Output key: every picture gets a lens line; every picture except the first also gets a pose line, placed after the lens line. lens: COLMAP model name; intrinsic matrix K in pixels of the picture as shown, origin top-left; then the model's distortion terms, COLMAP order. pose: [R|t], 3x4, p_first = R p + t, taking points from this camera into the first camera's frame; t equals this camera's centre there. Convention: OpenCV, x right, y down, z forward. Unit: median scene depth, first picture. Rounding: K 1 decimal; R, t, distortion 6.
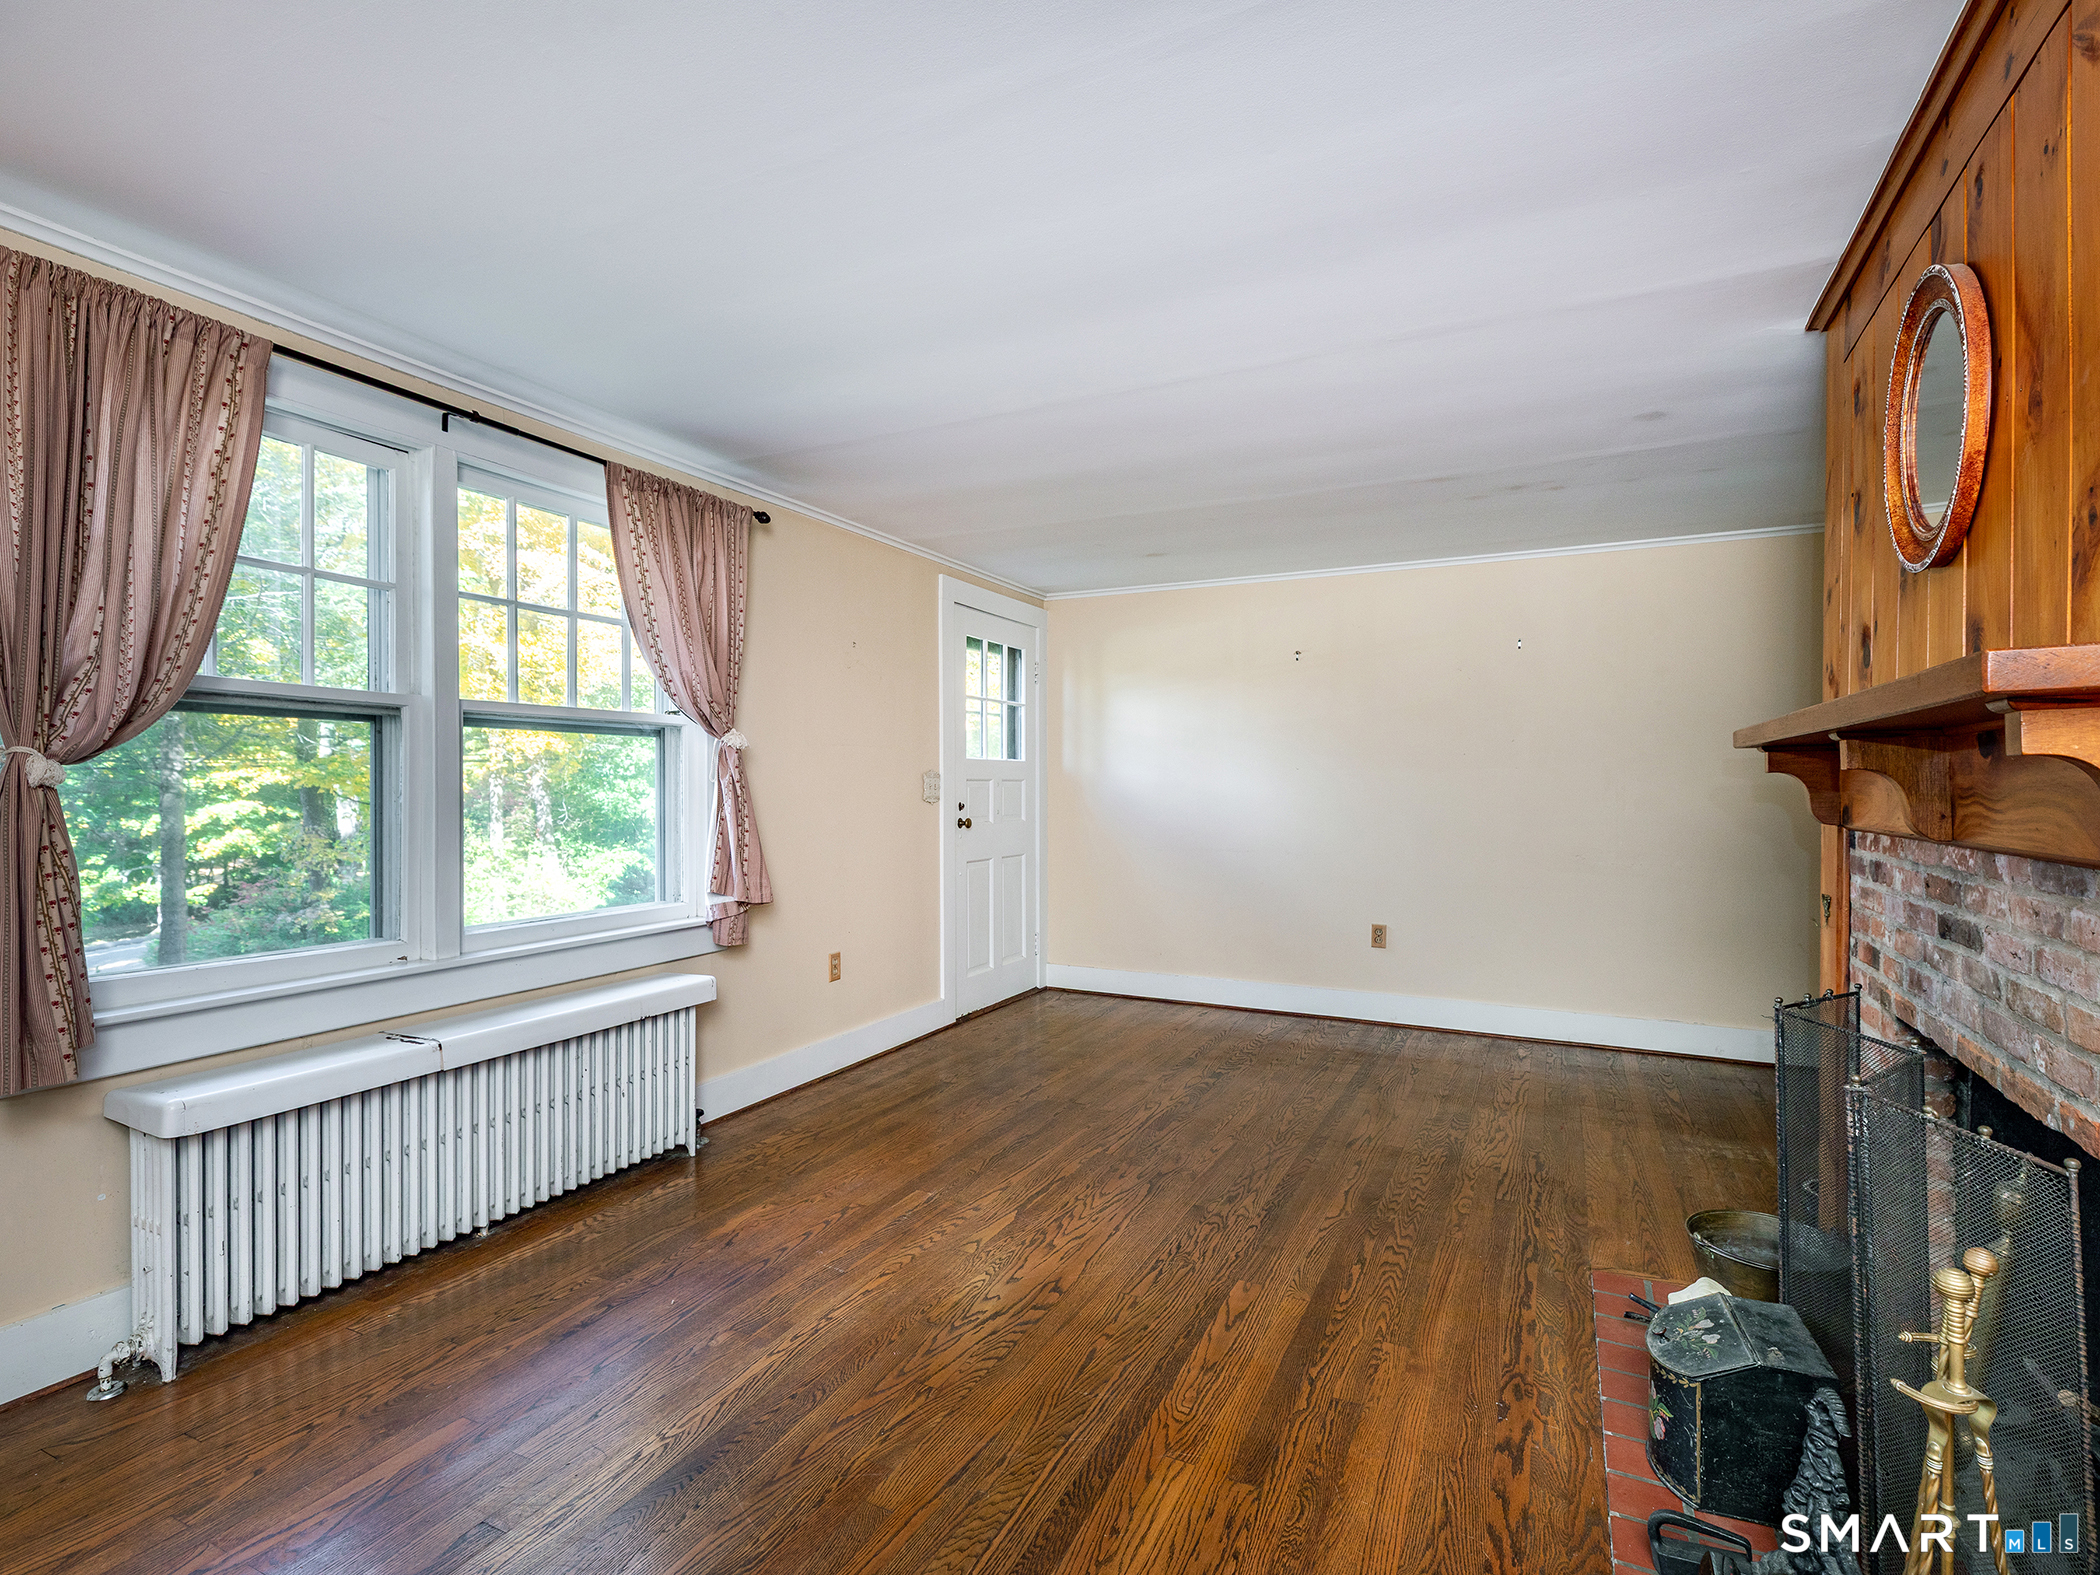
lens RADIAL K [[1029.0, 0, 1048.2], [0, 1029.0, 797.3], [0, 0, 1]] dist [0.020029, -0.000960]
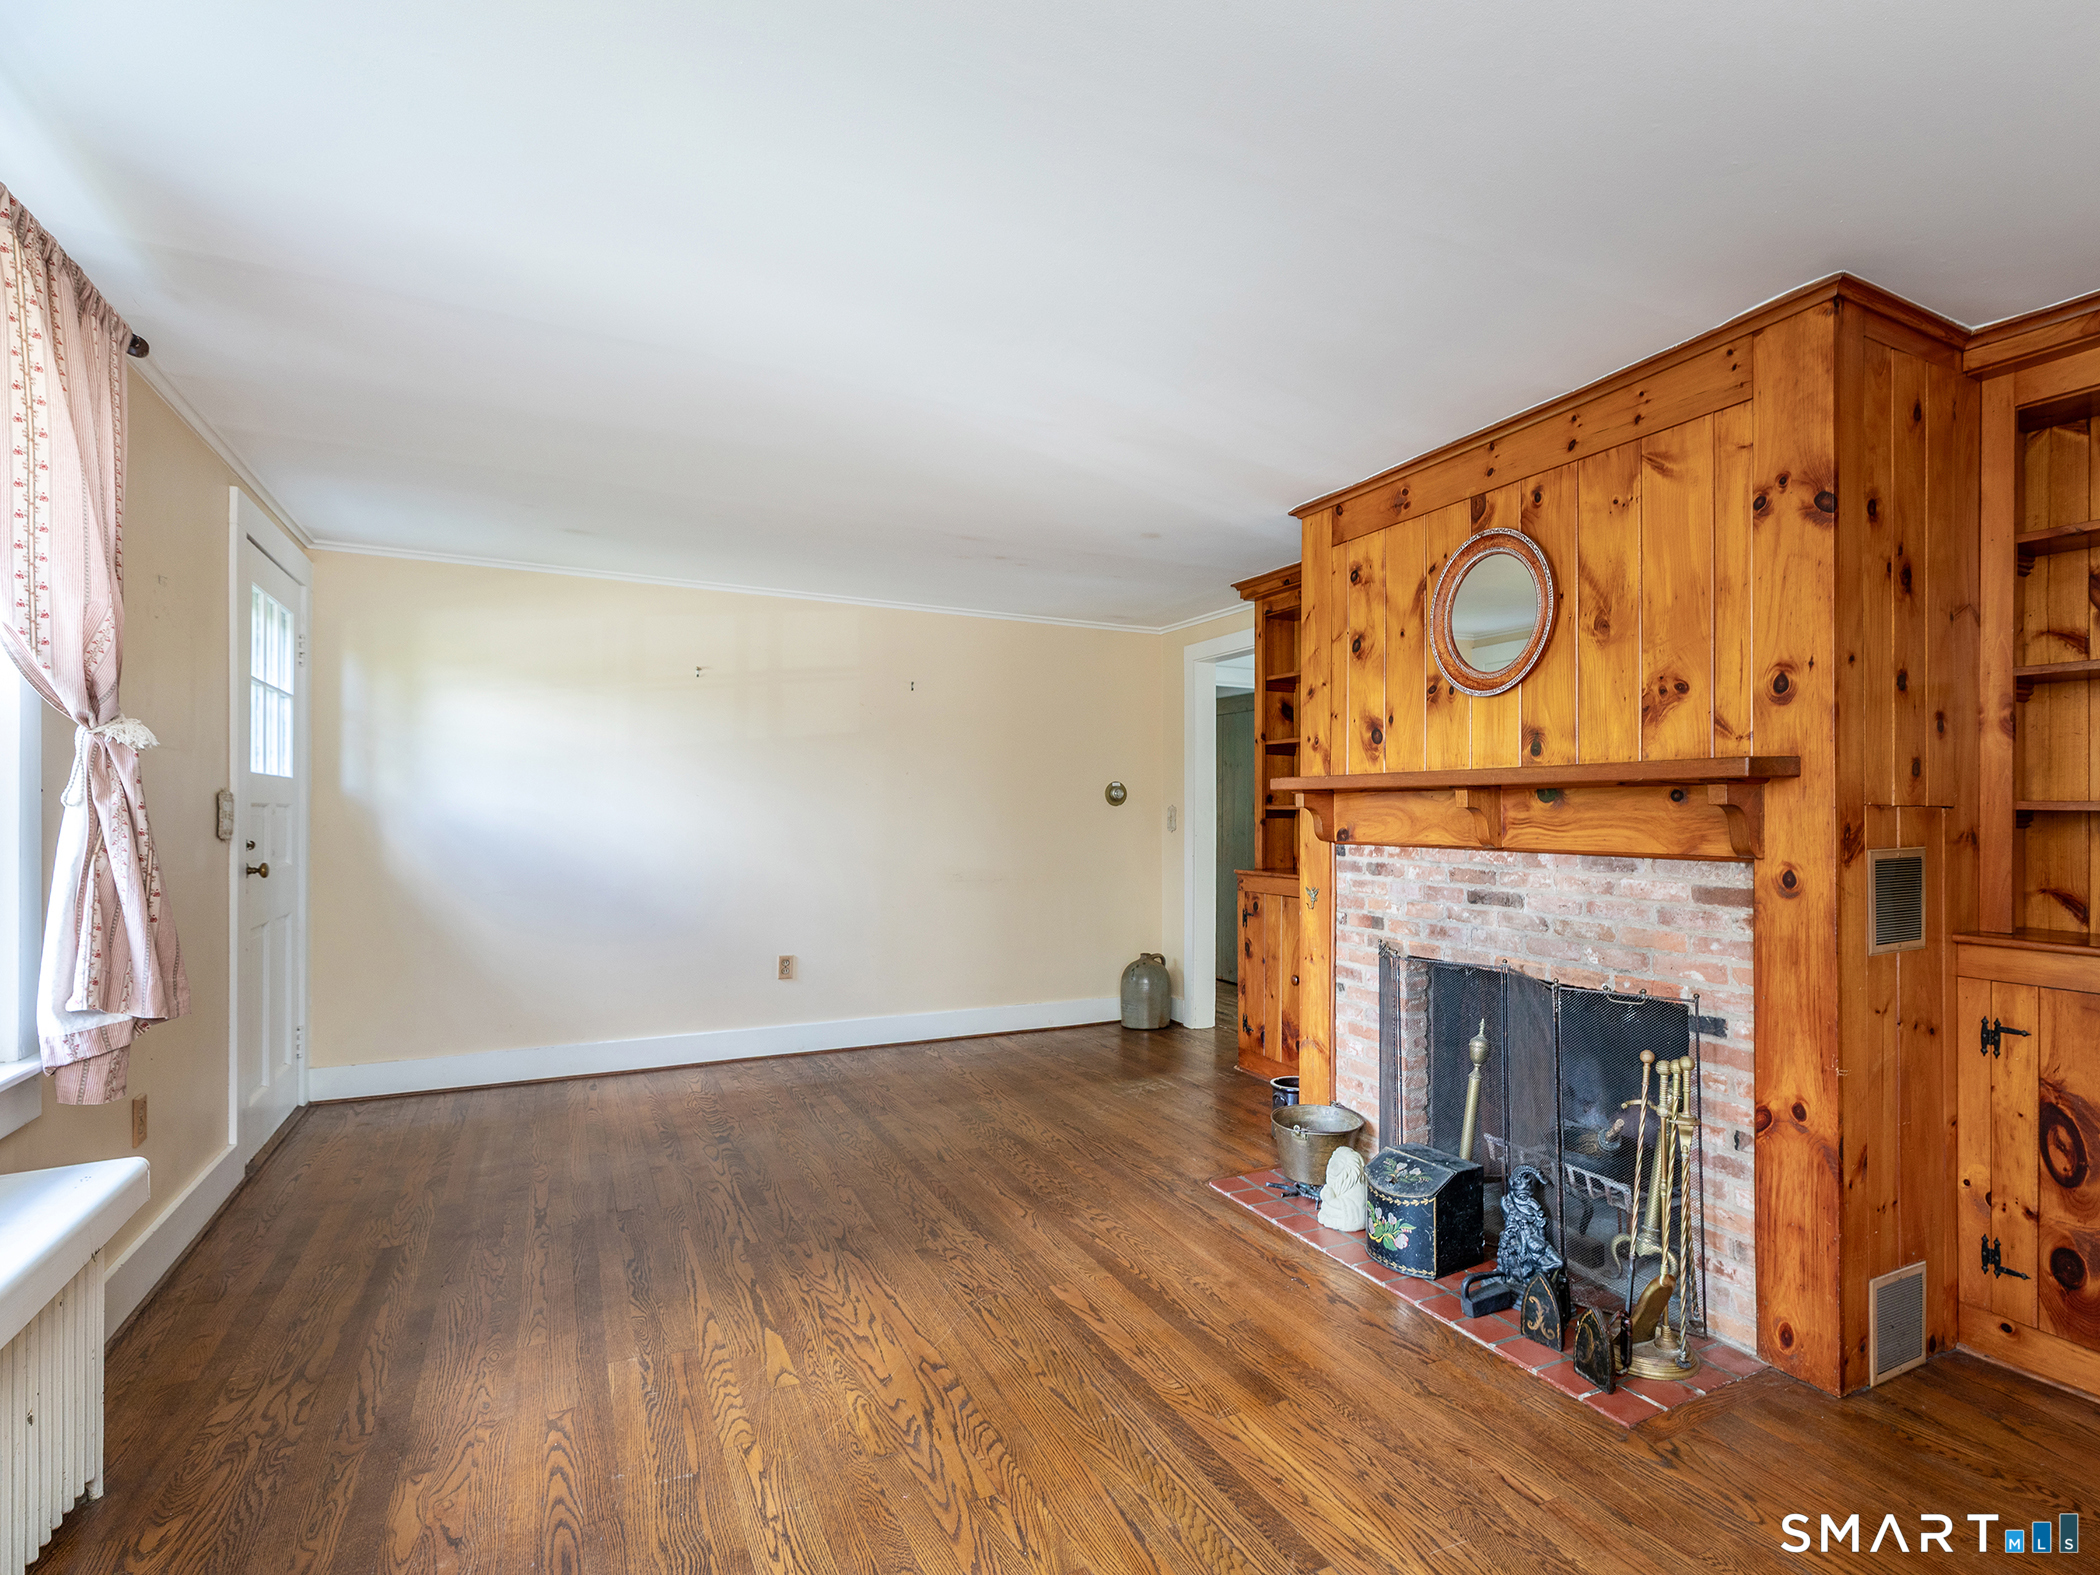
lens RADIAL K [[1053.9, 0, 1131.7], [0, 1053.9, 813.7], [0, 0, 1]] dist [0.040667, -0.026268]
pose [[0.578724, 0.001182, 0.815523, -0.440339], [0.006609, 0.999959, -0.006140, -0.004494], [-0.815497, 0.008943, 0.578693, 0.205688]]
